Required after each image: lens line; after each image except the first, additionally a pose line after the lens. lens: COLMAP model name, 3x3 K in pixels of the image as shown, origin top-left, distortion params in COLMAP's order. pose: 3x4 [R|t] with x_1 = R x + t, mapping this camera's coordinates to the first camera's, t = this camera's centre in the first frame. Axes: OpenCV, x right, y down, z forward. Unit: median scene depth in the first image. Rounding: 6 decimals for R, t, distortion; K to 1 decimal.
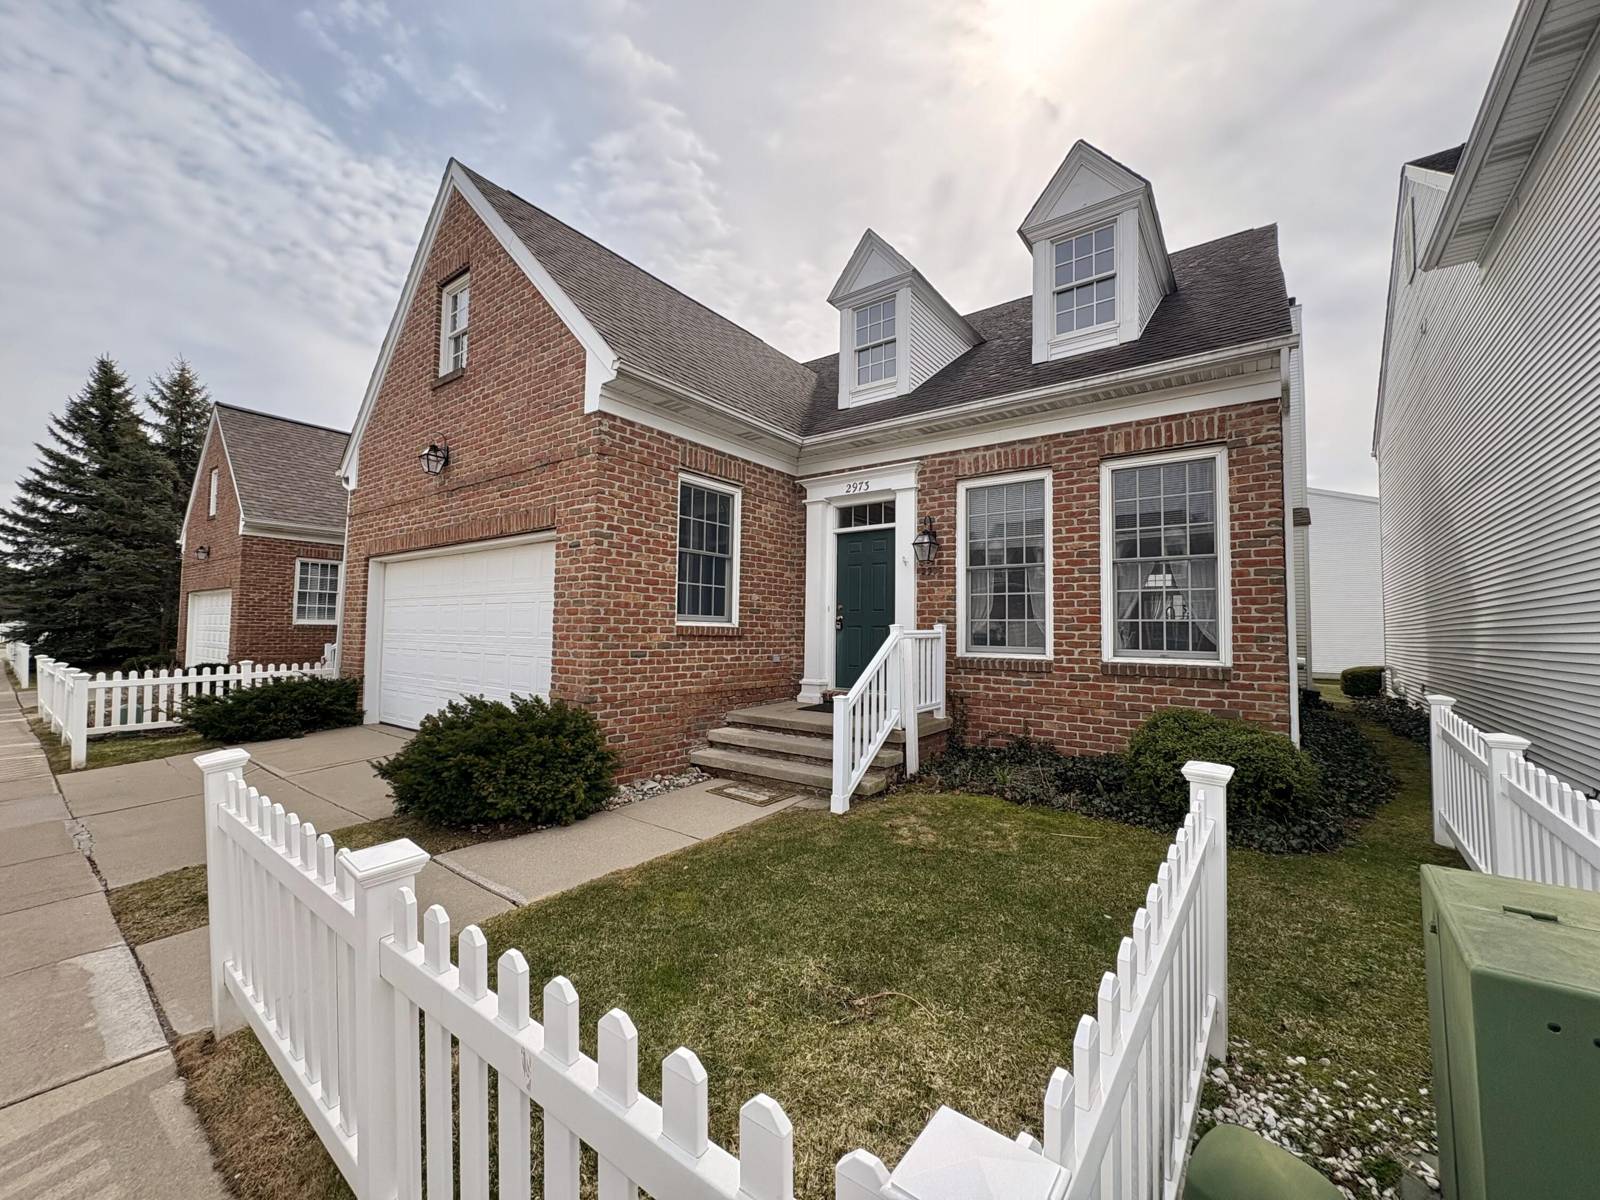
lens RADIAL K [[635.4, 0, 798.3], [0, 635.4, 599.3], [0, 0, 1]] dist [0.001434, 0.000343]
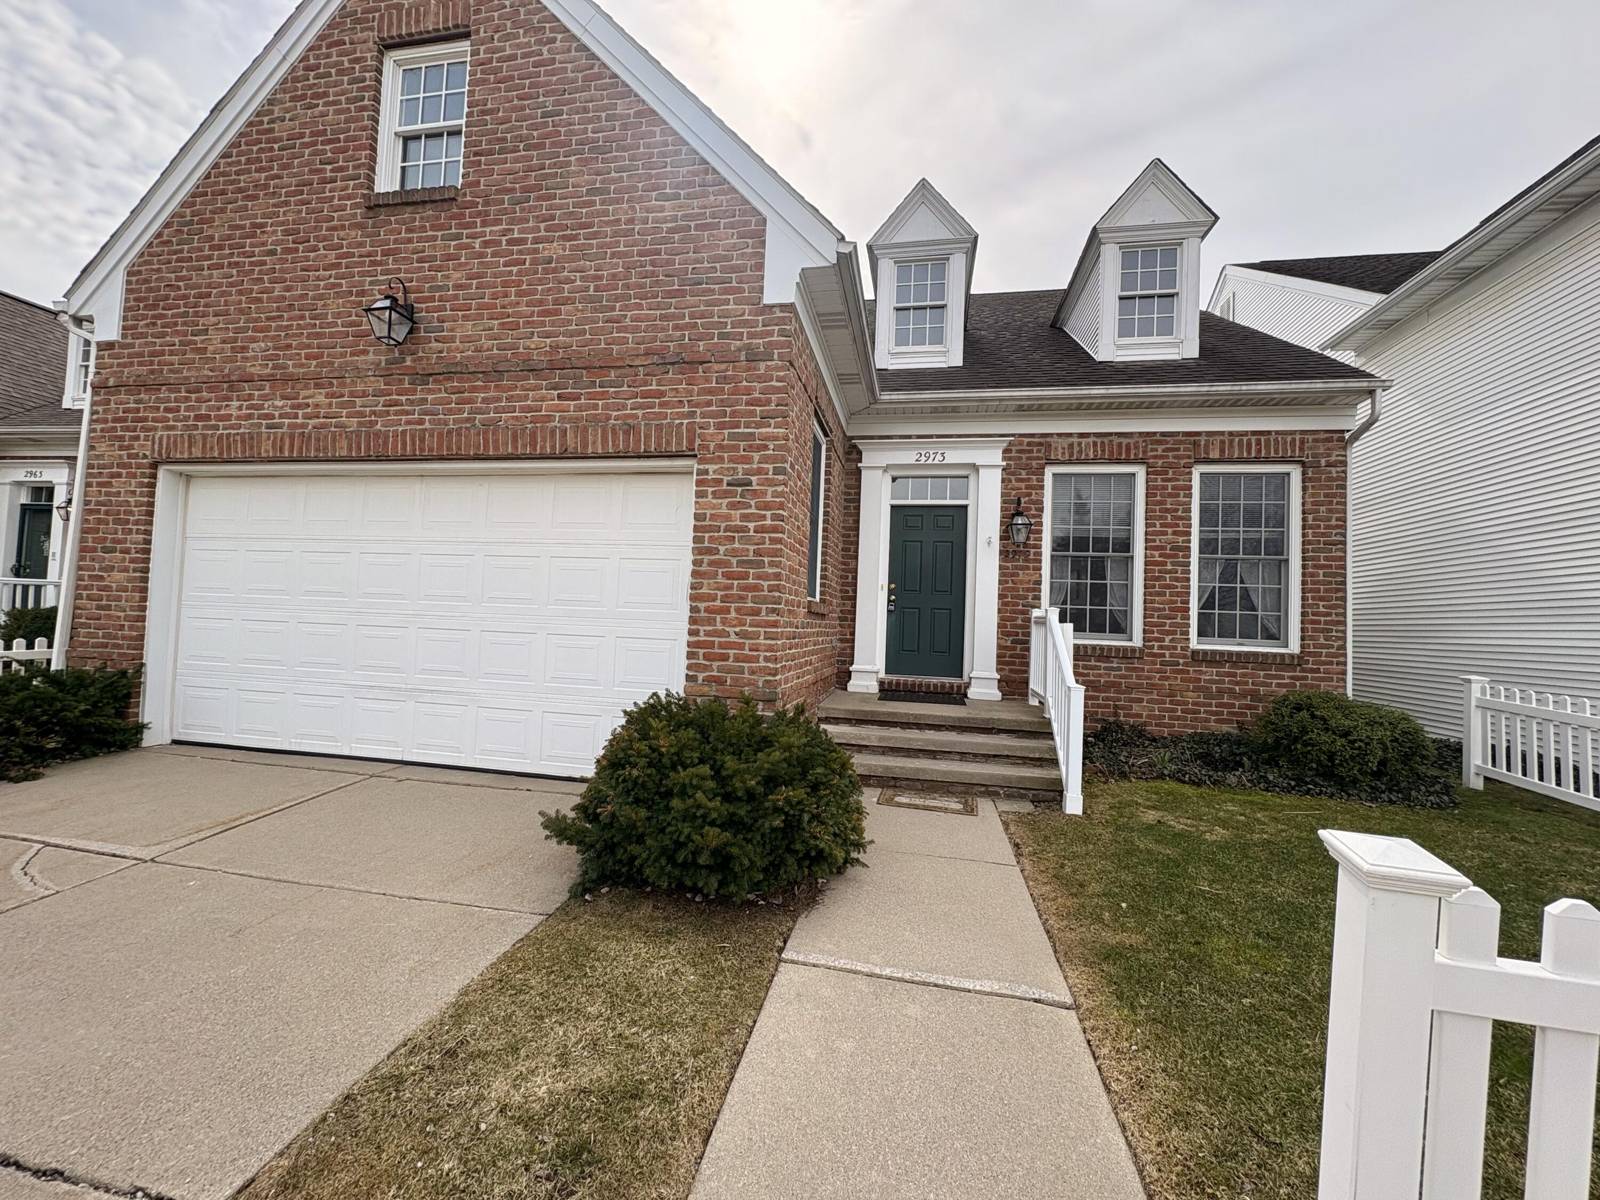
lens RADIAL K [[635.4, 0, 797.5], [0, 635.4, 599.6], [0, 0, 1]] dist [0.001434, 0.000343]
pose [[0.898180, 0.039208, 0.437877, -0.583397], [-0.050710, 0.998607, 0.014600, 0.031789], [-0.436694, -0.035318, 0.898916, 0.307608]]
